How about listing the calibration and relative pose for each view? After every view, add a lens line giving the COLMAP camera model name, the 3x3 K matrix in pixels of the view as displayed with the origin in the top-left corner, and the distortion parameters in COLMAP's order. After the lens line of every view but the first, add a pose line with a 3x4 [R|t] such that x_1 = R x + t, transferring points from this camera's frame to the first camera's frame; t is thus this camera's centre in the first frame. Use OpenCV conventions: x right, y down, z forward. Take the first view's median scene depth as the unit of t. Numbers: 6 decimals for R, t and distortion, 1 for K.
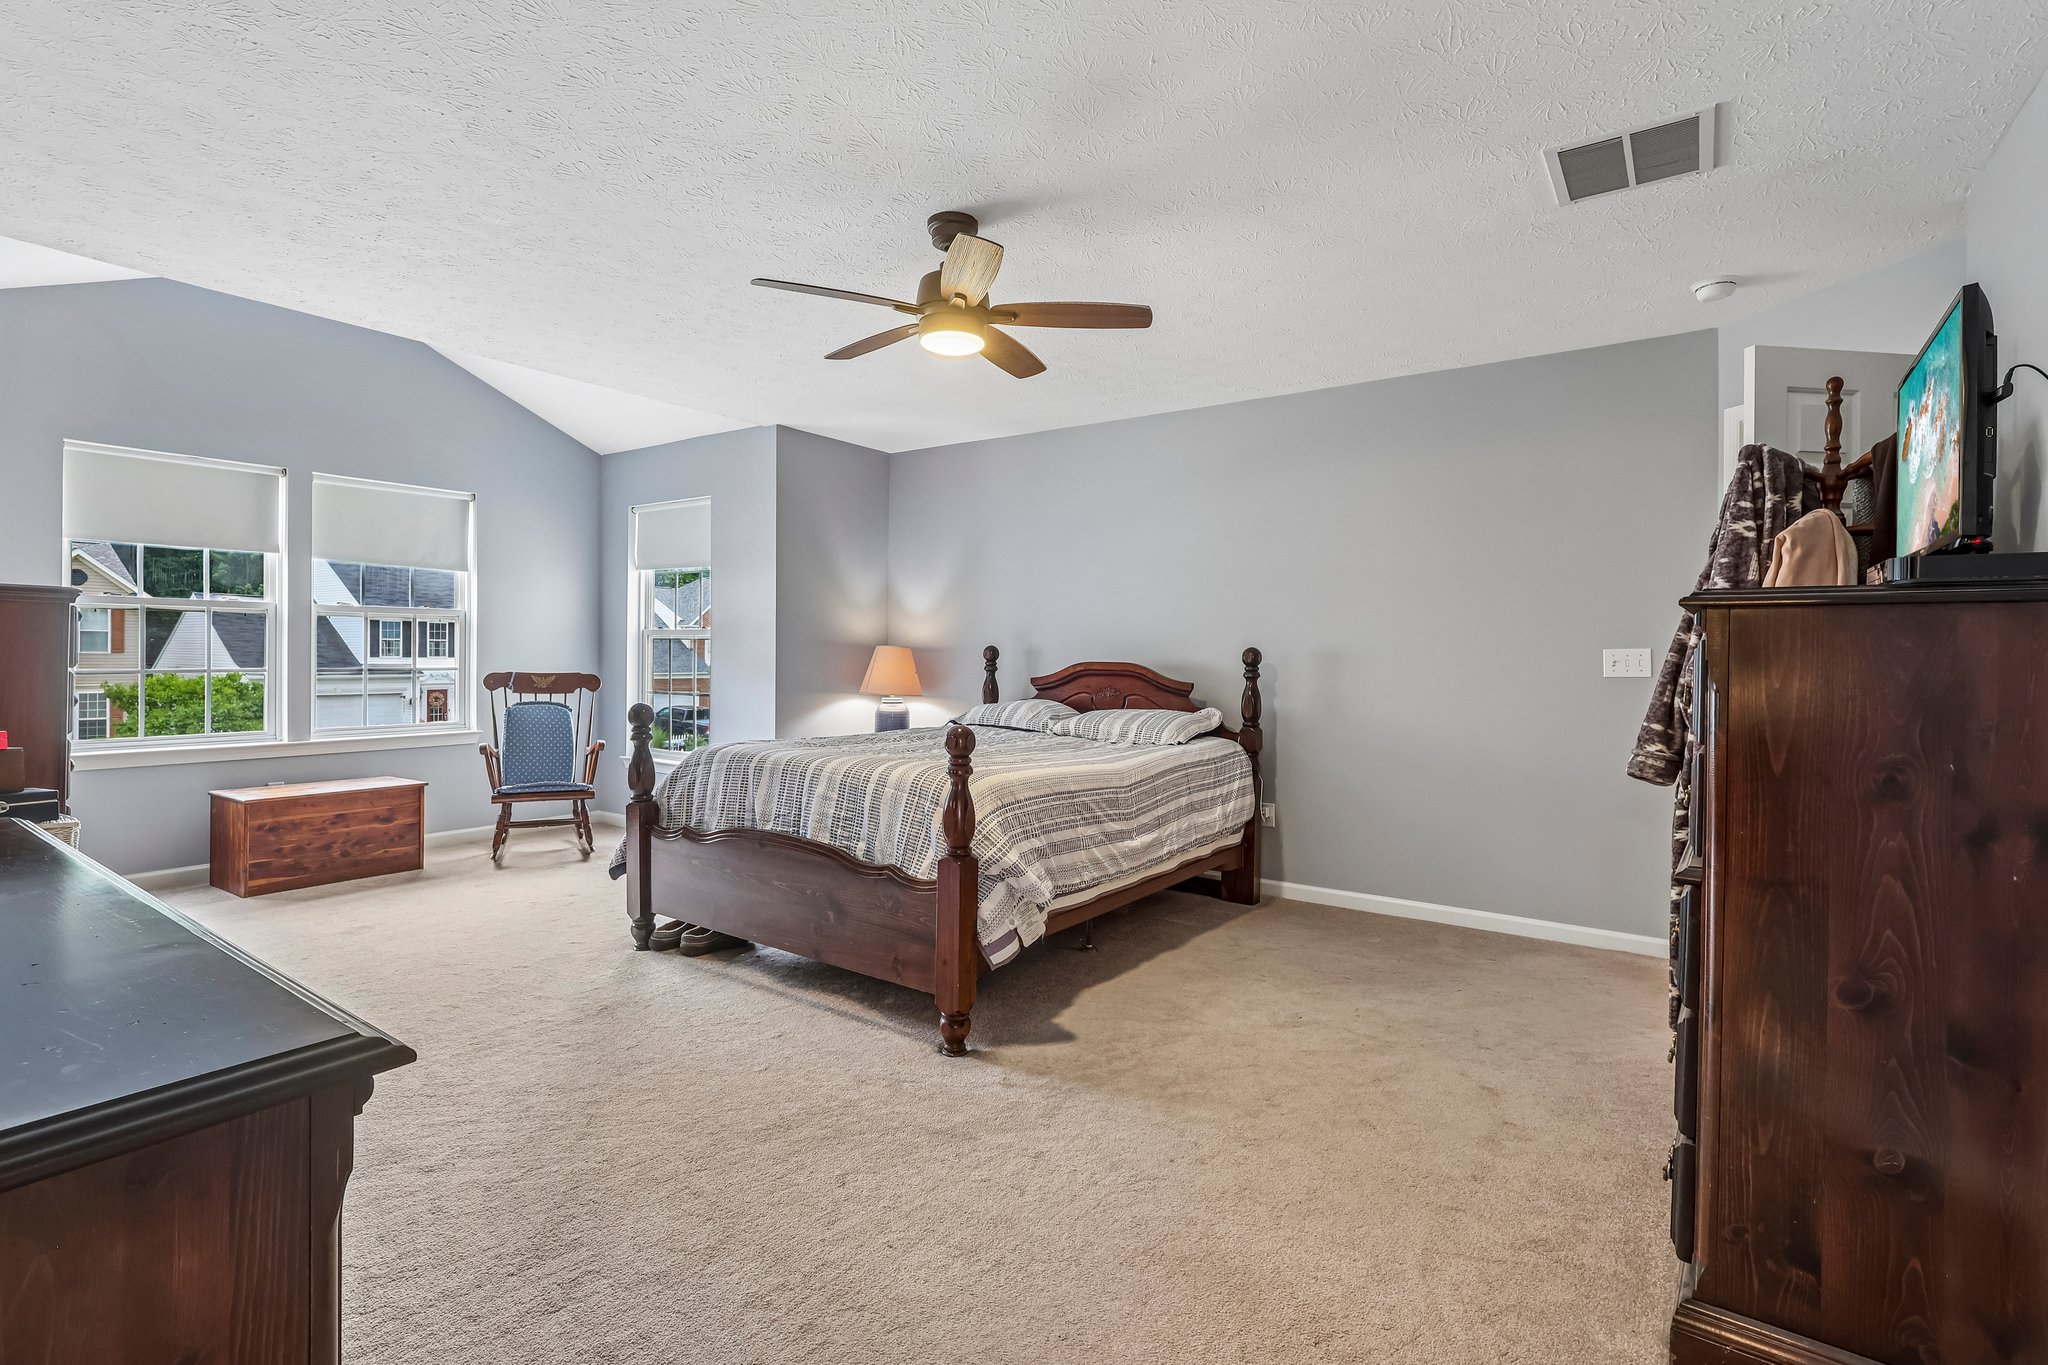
lens RADIAL K [[940.7, 0, 1022.7], [0, 940.7, 664.4], [0, 0, 1]] dist [-0.000138, -0.000013]
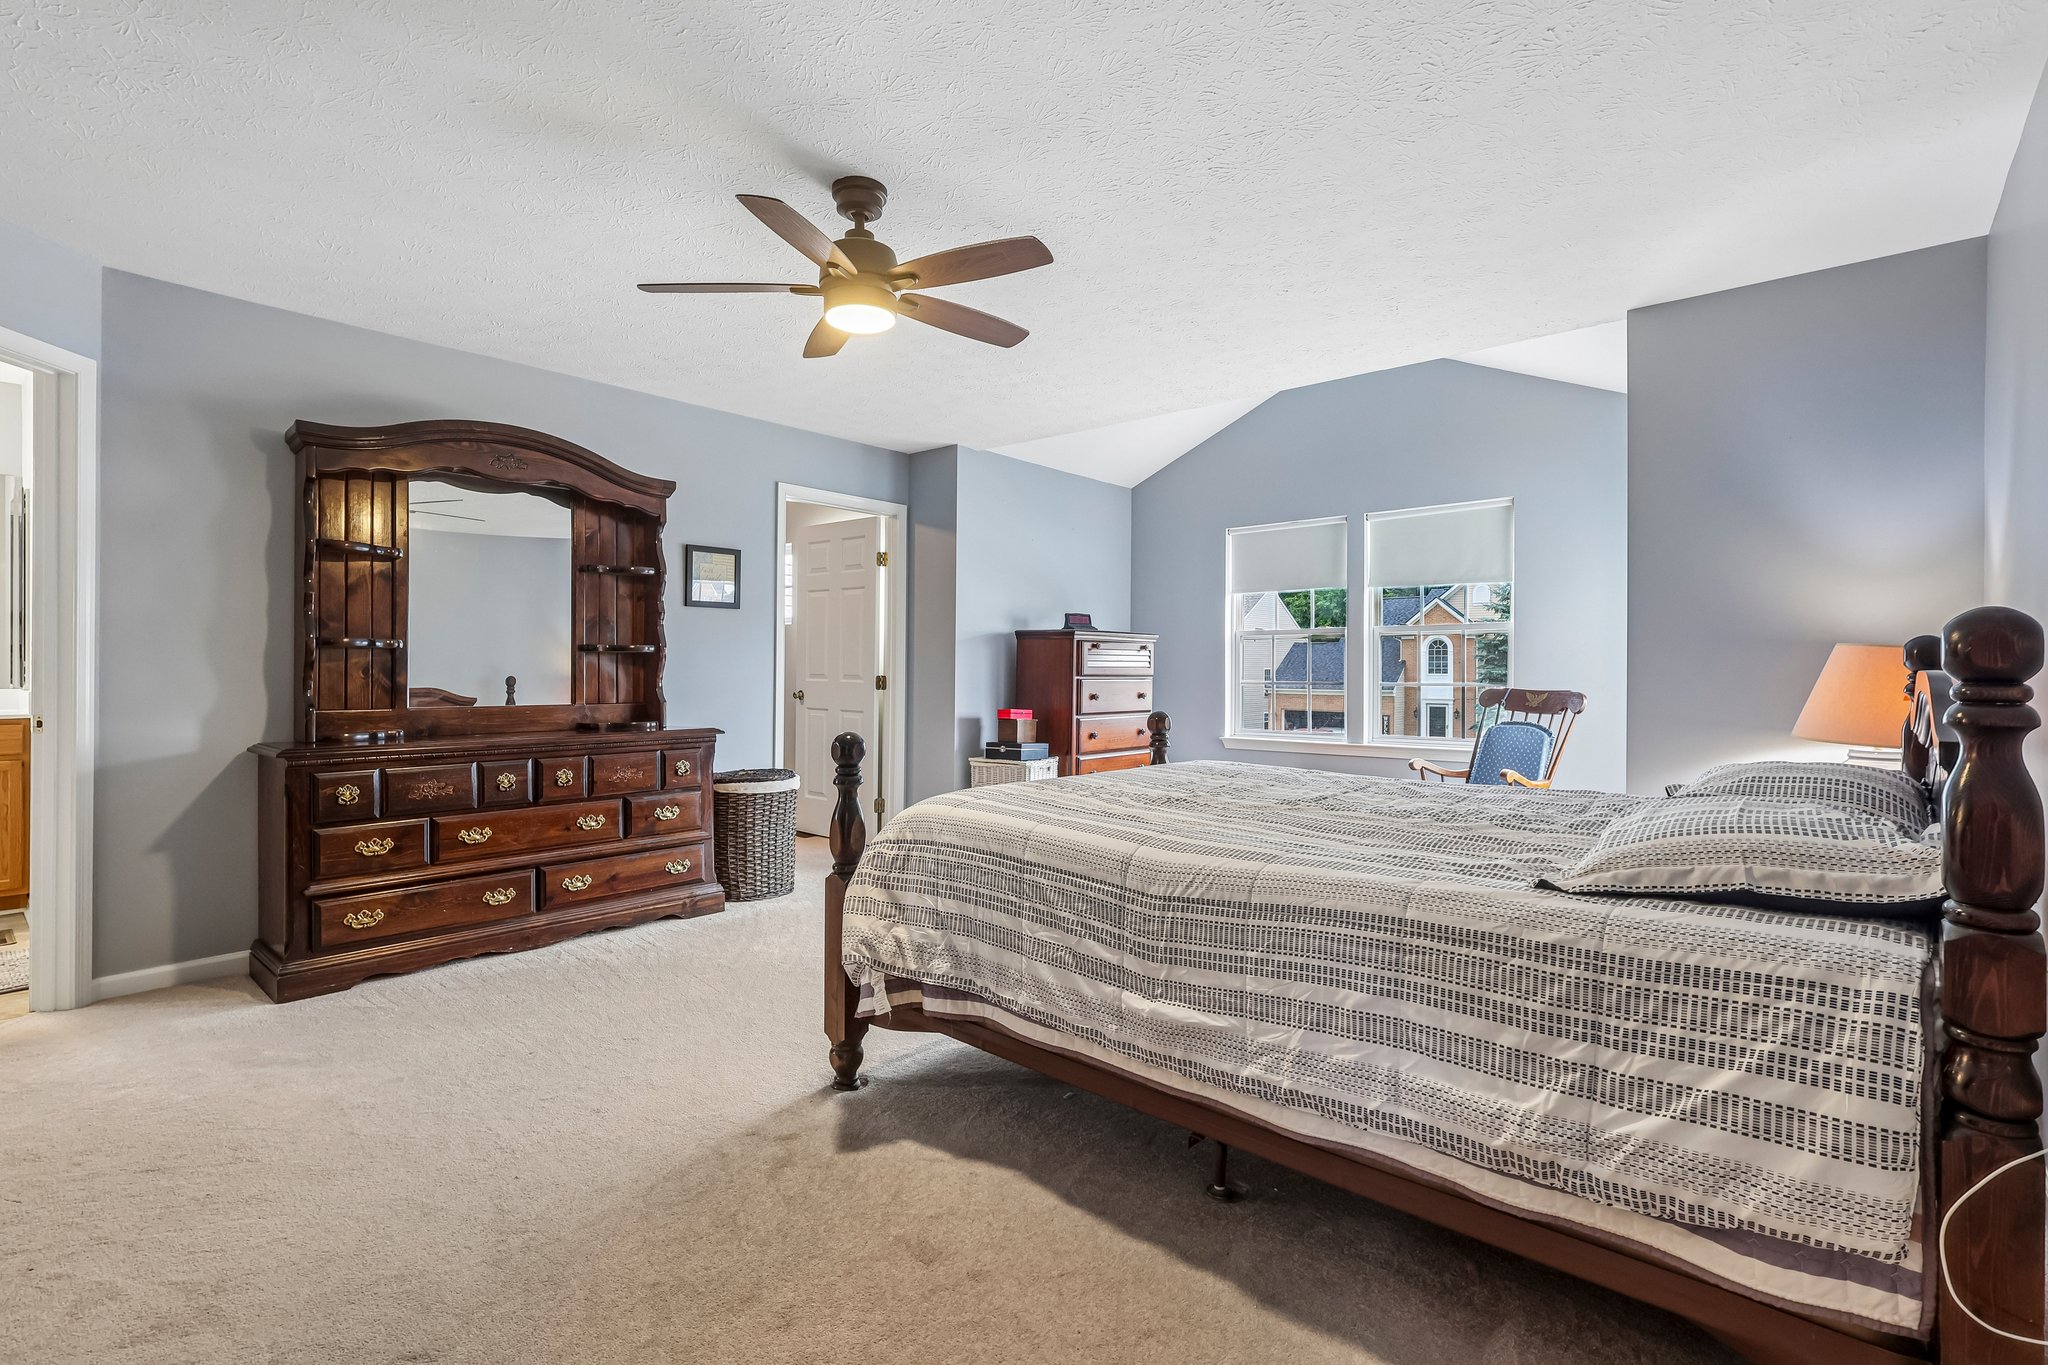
lens RADIAL K [[955.2, 0, 1024.0], [0, 955.2, 682.5], [0, 0, 1]] dist [0.000780, -0.000005]
pose [[-0.098440, 0.005116, -0.995130, 0.663699], [-0.013712, 0.999885, 0.006497, 0.005592], [0.995049, 0.014285, -0.098359, 0.986756]]
